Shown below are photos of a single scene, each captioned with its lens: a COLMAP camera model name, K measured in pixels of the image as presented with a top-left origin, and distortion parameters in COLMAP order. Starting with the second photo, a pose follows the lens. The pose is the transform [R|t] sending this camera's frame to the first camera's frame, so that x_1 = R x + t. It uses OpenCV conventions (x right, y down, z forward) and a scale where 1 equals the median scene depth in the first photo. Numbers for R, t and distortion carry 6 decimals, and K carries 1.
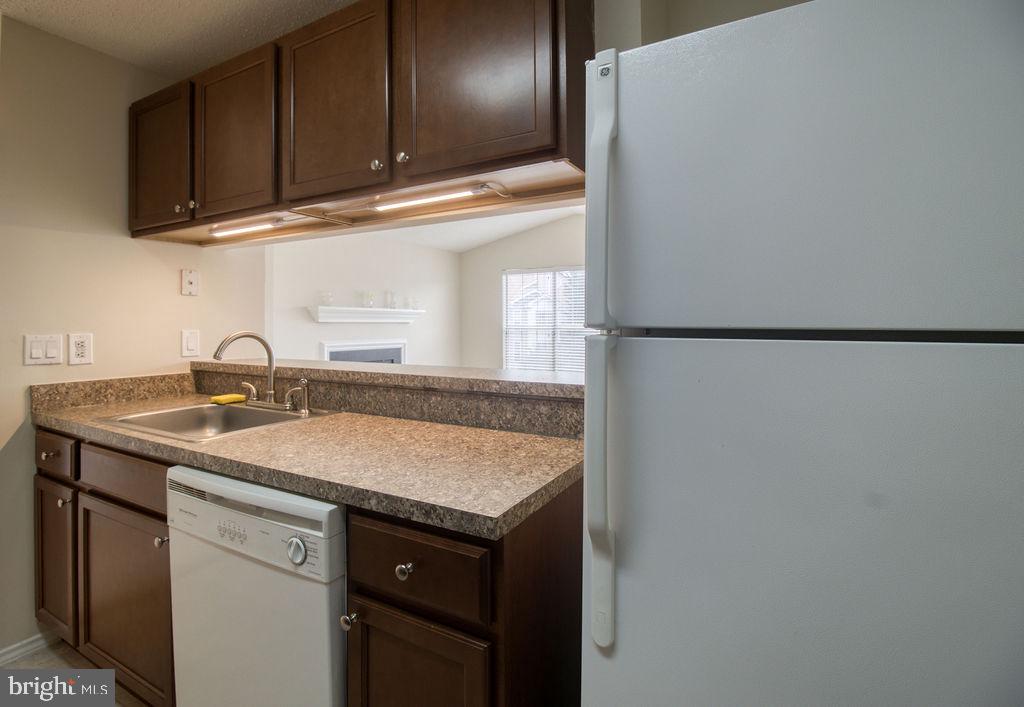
lens RADIAL K [[494.6, 0, 505.5], [0, 494.6, 316.5], [0, 0, 1]] dist [-0.002760, -0.007508]
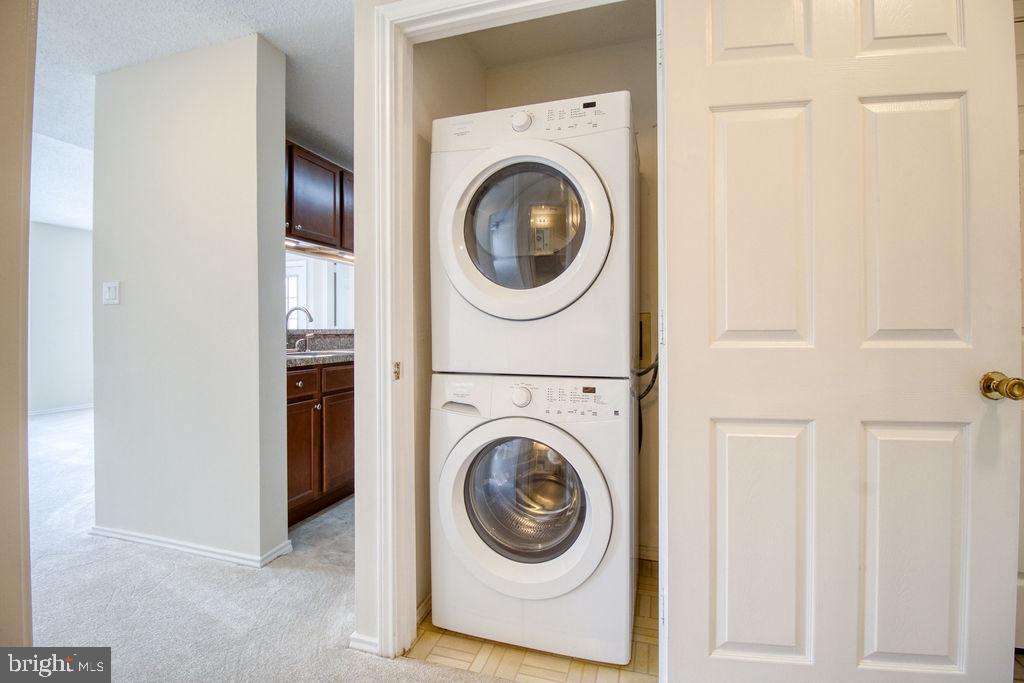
lens RADIAL K [[474.8, 0, 510.8], [0, 474.8, 328.8], [0, 0, 1]] dist [-0.010038, -0.007545]
pose [[-0.204171, 0.006975, 0.978910, -2.501640], [-0.005648, 0.999950, -0.008303, 0.130396], [-0.978919, -0.007224, -0.204121, 0.674577]]
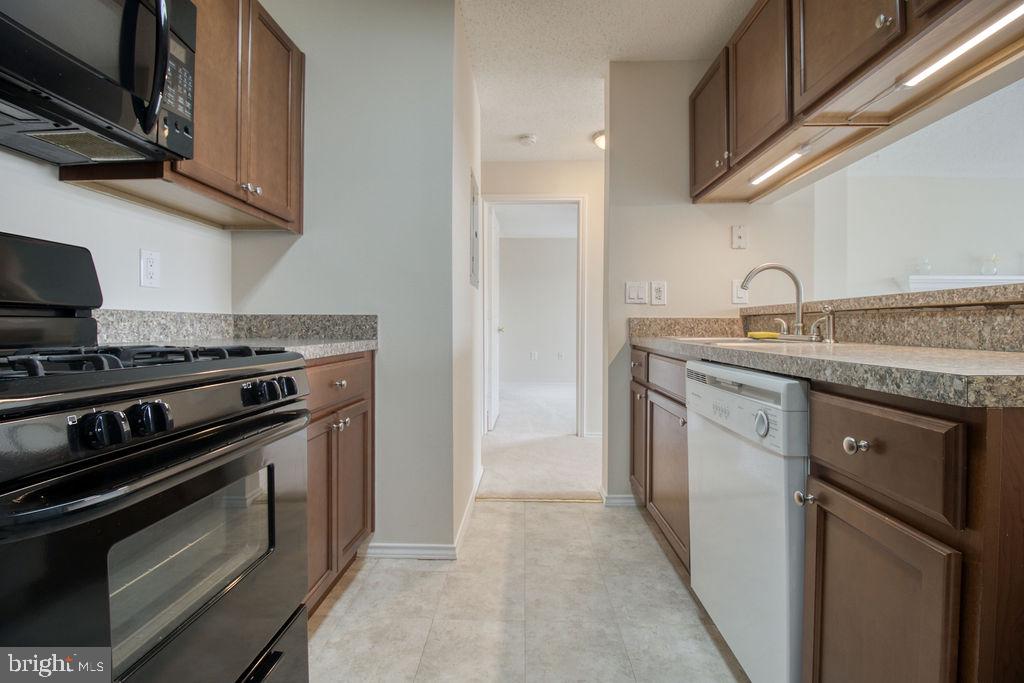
lens RADIAL K [[496.6, 0, 514.8], [0, 496.6, 330.2], [0, 0, 1]] dist [-0.011609, -0.011240]
pose [[0.461768, 0.004768, -0.886988, 0.155293], [0.009698, 0.999899, 0.010424, 0.168269], [0.886948, -0.013415, 0.461675, 0.049951]]
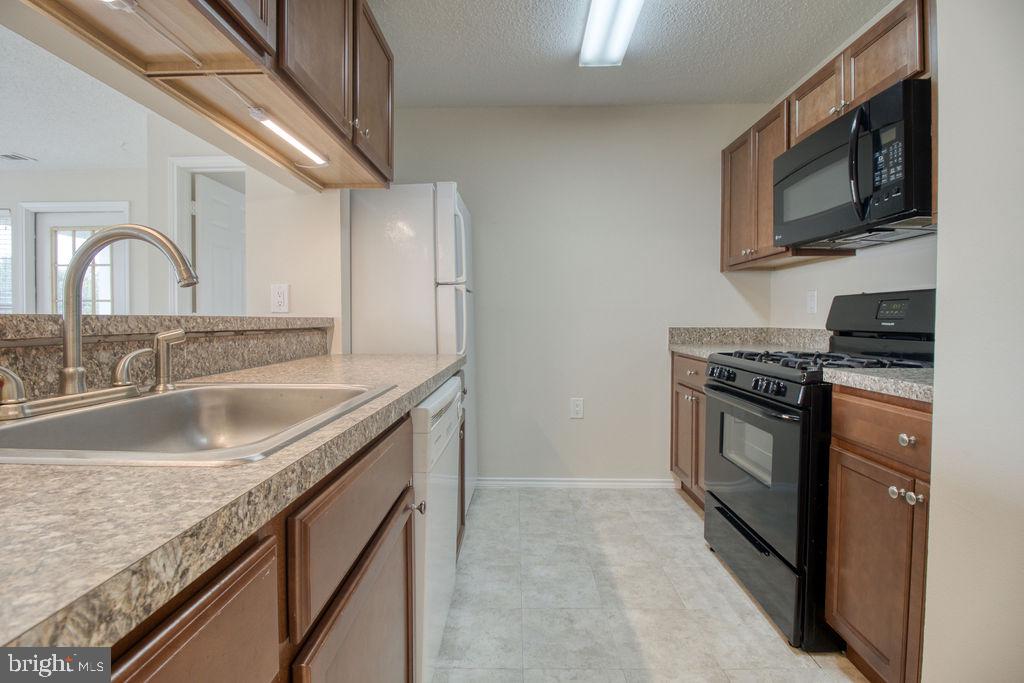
lens RADIAL K [[474.8, 0, 510.8], [0, 474.8, 328.8], [0, 0, 1]] dist [-0.010038, -0.007545]
pose [[-0.470334, -0.013383, 0.882387, -1.153644], [-0.011557, 0.999893, 0.009005, 0.126352], [-0.882413, -0.005963, -0.470438, 0.986855]]
